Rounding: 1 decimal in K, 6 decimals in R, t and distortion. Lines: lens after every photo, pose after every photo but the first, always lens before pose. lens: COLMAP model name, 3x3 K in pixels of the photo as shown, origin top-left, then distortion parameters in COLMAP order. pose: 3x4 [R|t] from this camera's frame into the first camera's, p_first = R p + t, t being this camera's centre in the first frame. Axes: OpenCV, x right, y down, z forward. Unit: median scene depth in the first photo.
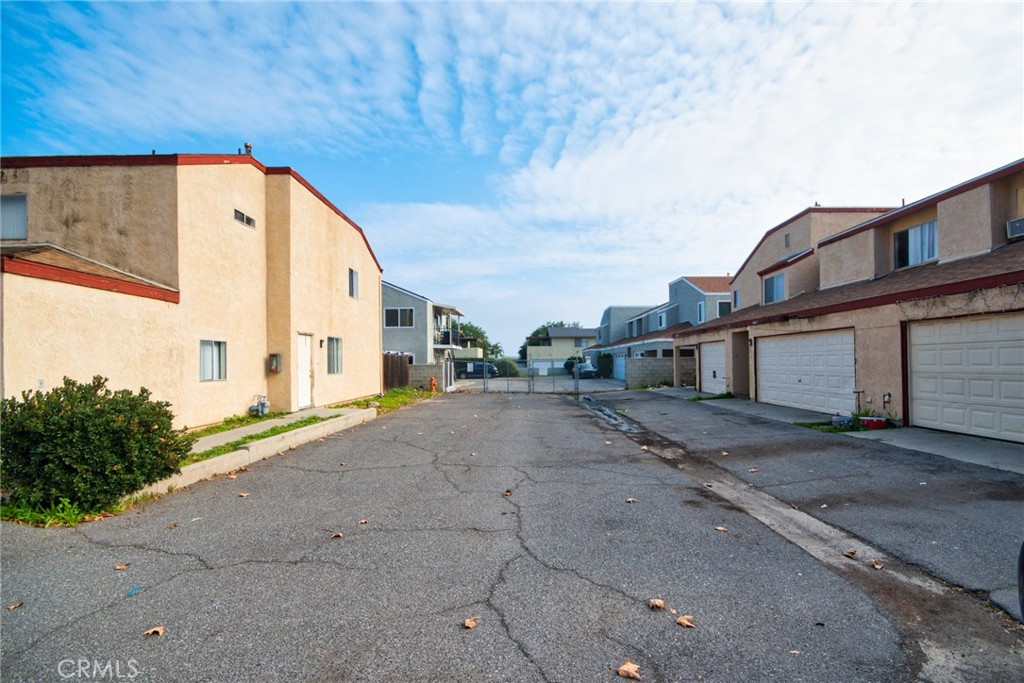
lens RADIAL K [[460.0, 0, 546.4], [0, 460.0, 355.7], [0, 0, 1]] dist [0.012920, -0.008994]
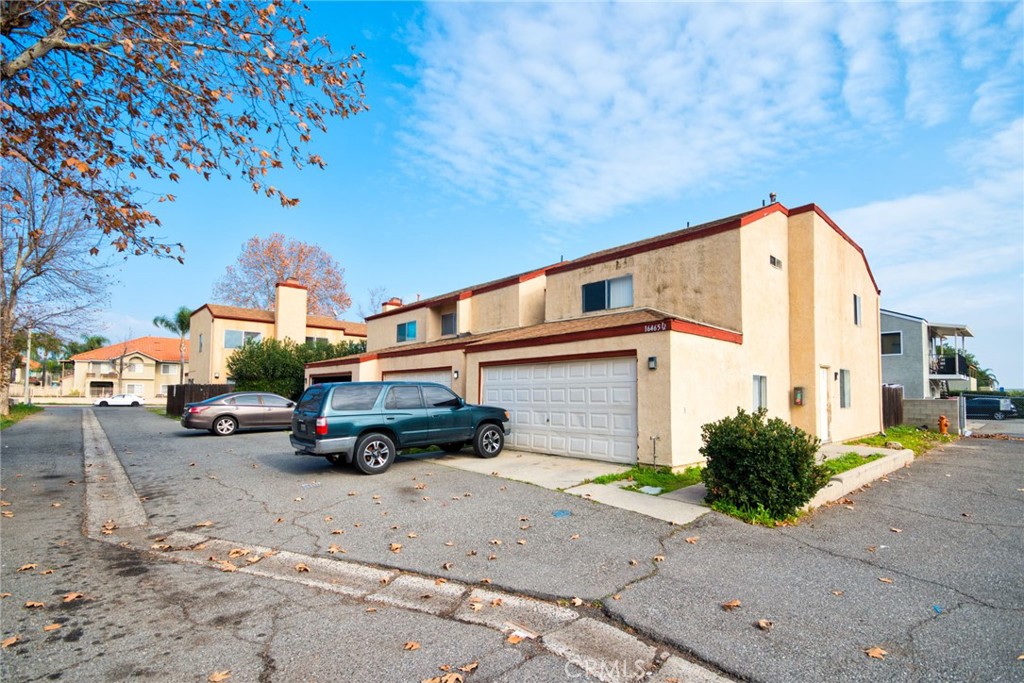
lens RADIAL K [[460.0, 0, 506.0], [0, 460.0, 369.9], [0, 0, 1]] dist [0.012920, -0.008994]
pose [[0.661375, -0.021747, -0.749740, -0.135338], [-0.003592, 0.999476, -0.032160, -0.003717], [0.750047, 0.023963, 0.660951, -0.092651]]
